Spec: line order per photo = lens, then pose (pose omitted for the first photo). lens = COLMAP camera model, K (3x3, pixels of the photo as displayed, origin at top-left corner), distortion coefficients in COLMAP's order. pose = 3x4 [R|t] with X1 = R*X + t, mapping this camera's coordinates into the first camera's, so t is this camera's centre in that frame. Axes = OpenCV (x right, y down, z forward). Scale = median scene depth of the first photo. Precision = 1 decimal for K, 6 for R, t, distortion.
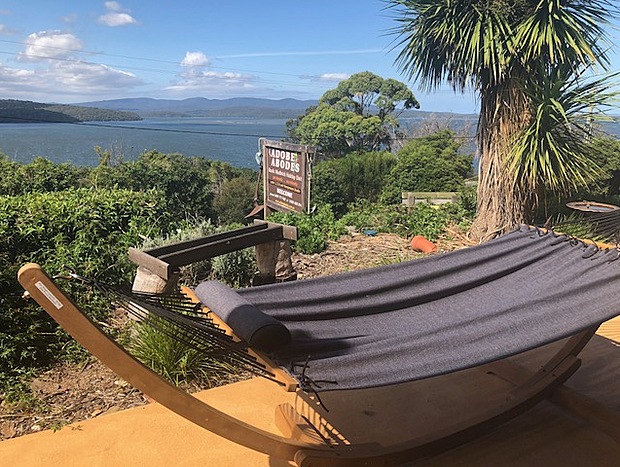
lens RADIAL K [[513.9, 0, 306.8], [0, 513.9, 234.8], [0, 0, 1]] dist [0.052843, -0.056578]
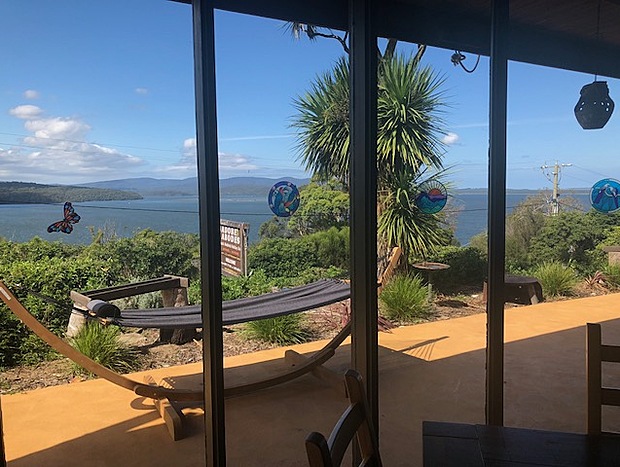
lens RADIAL K [[513.9, 0, 316.1], [0, 513.9, 232.4], [0, 0, 1]] dist [0.052843, -0.056578]
pose [[0.999699, -0.014905, 0.019505, 0.134145], [0.017649, 0.988665, -0.149094, 0.035178], [-0.017062, 0.149393, 0.988631, -0.213408]]
